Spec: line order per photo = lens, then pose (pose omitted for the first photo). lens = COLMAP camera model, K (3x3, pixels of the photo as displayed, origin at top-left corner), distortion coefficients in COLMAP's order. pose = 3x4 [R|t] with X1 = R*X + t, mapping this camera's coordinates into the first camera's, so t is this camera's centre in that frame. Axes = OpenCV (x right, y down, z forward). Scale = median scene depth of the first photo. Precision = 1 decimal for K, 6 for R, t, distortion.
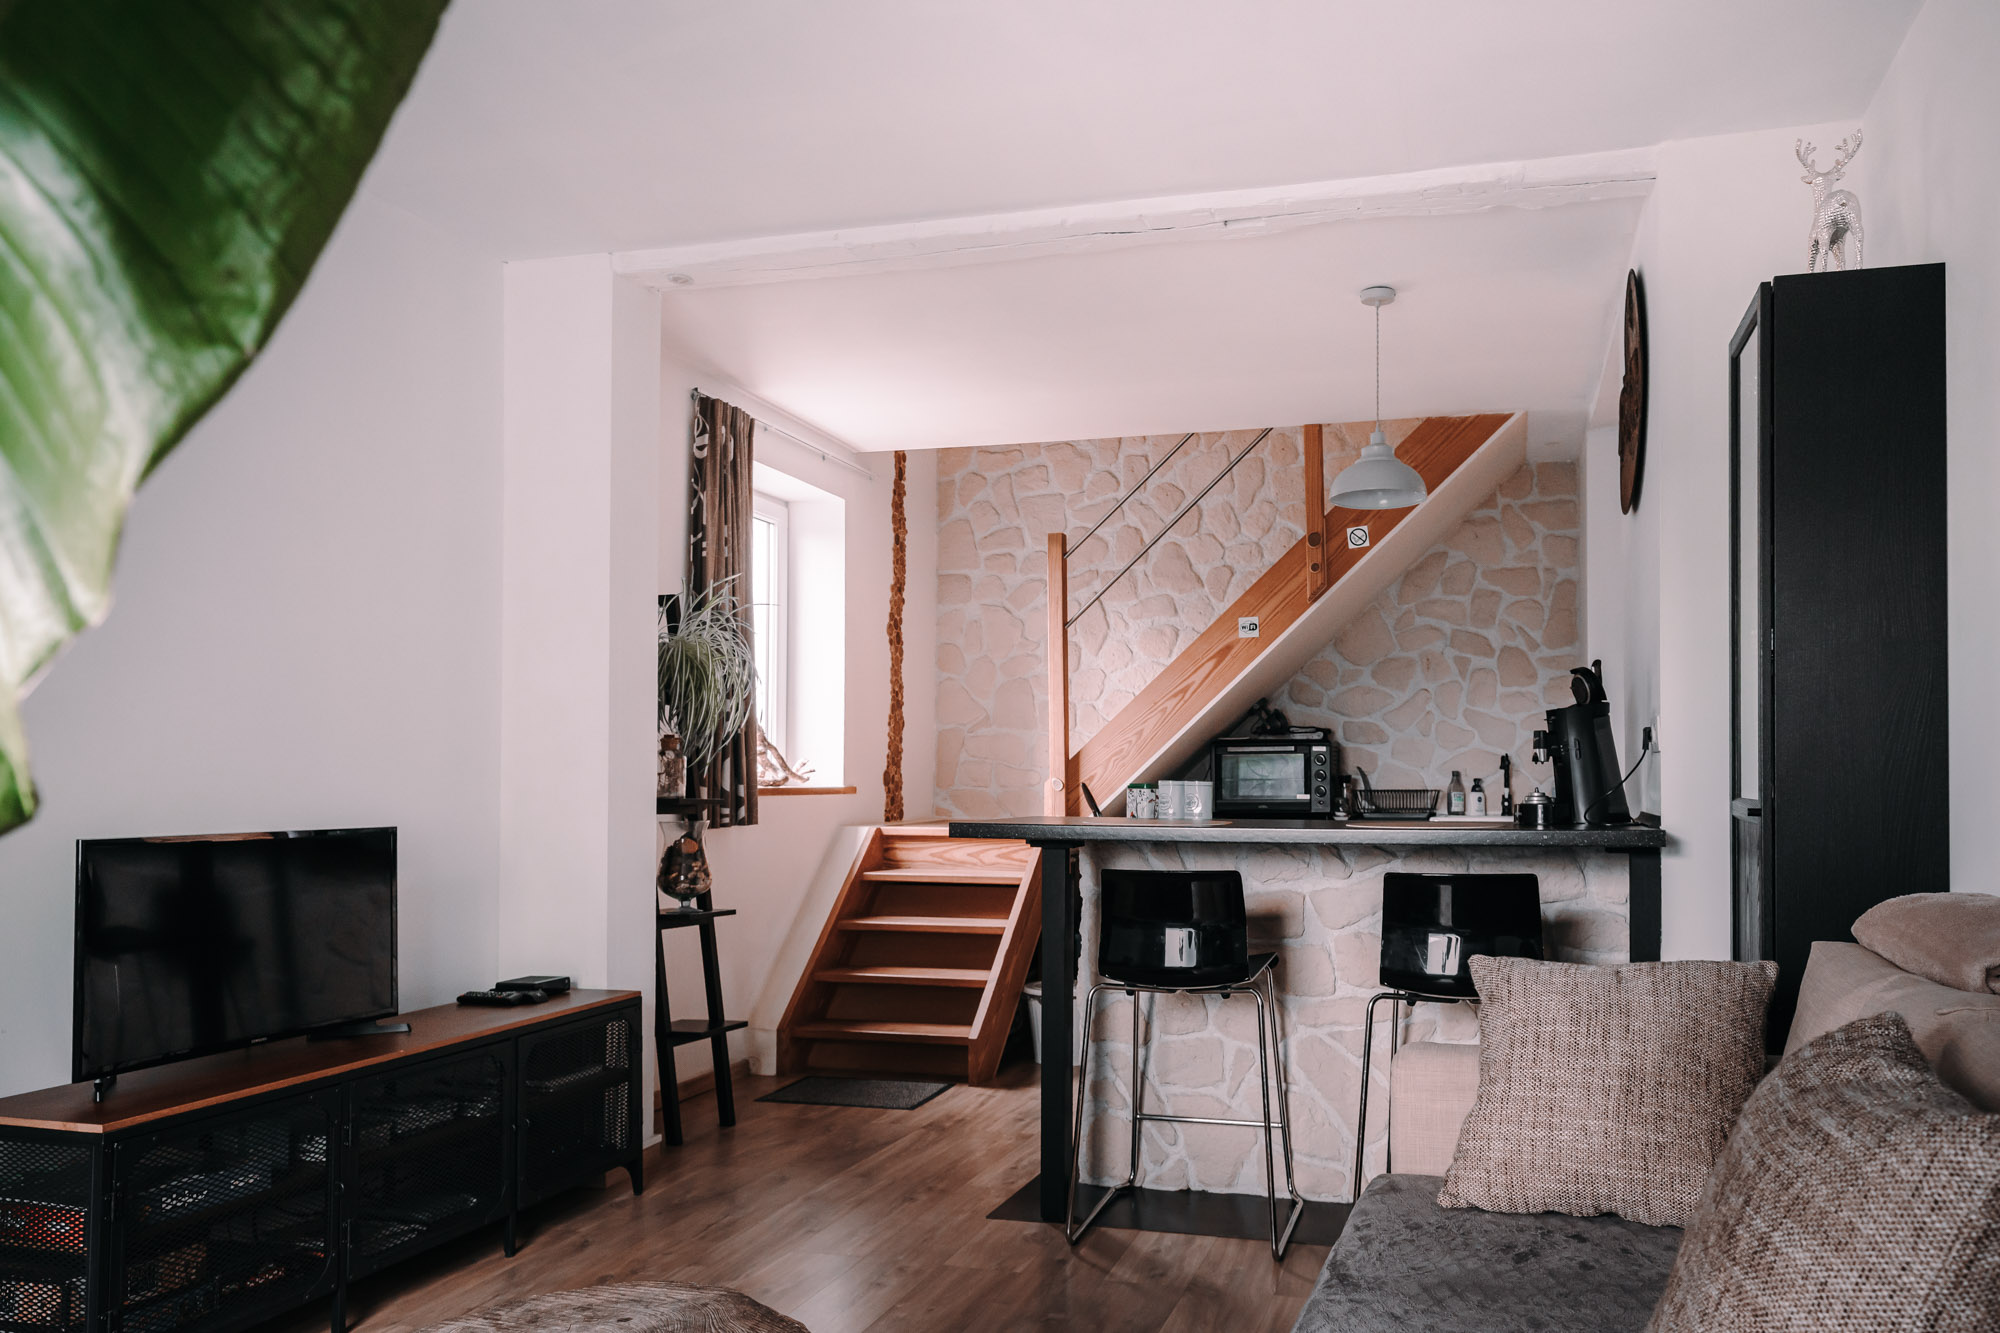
lens RADIAL K [[1617.6, 0, 1001.8], [0, 1617.6, 776.2], [0, 0, 1]] dist [0.000705, -0.000805]
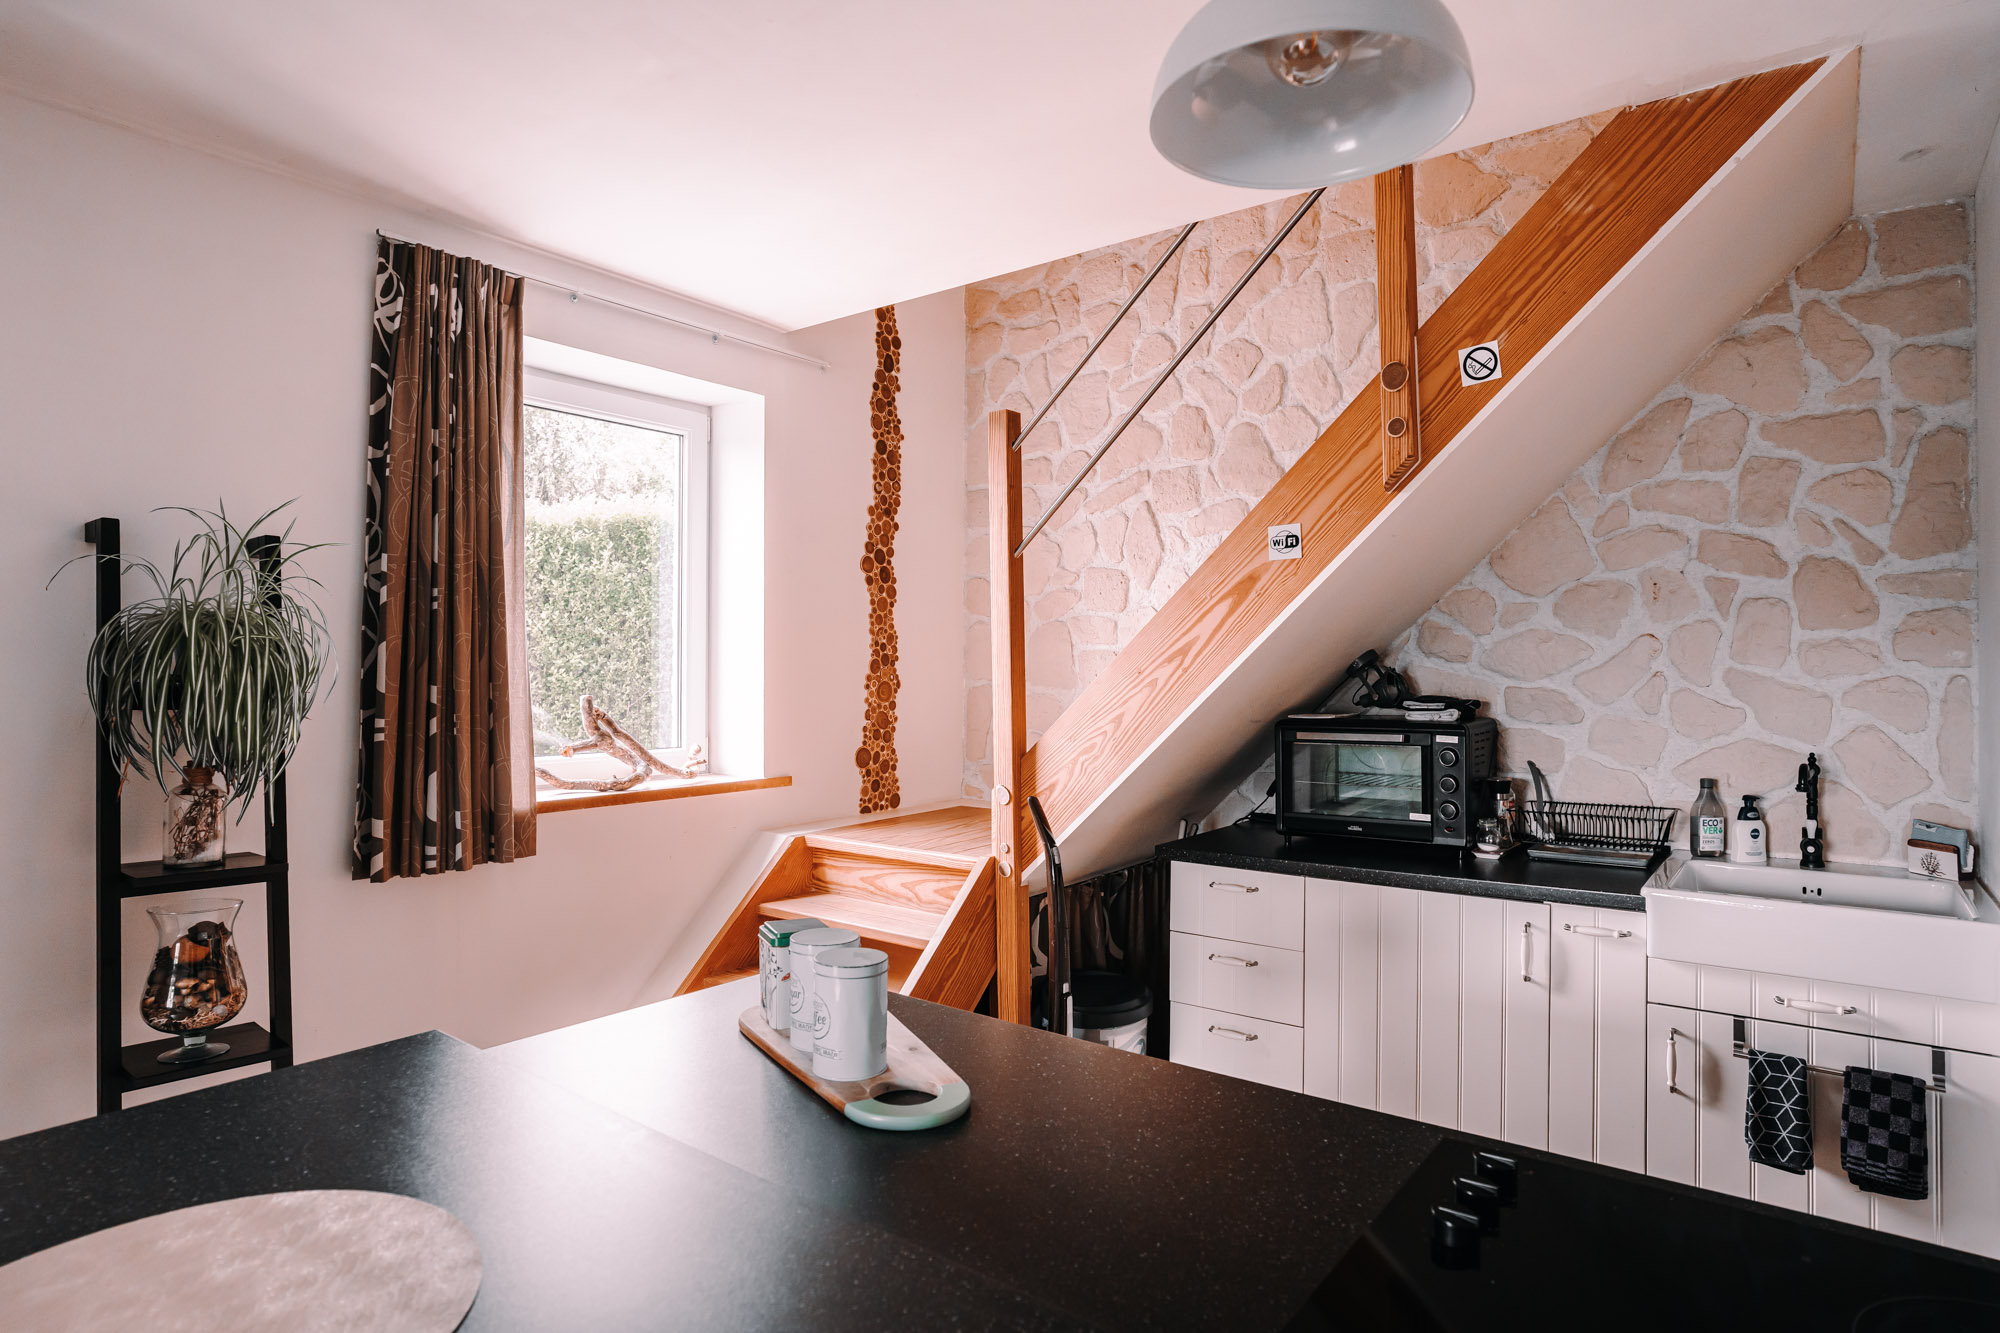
lens RADIAL K [[1083.9, 0, 1000.0], [0, 1083.9, 666.5], [0, 0, 1]] dist [-0.053751, 0.029536]
pose [[0.937636, -0.004809, -0.347587, 0.177203], [0.009544, 0.999883, 0.011912, -0.049665], [0.347489, -0.014487, 0.937572, 0.562040]]
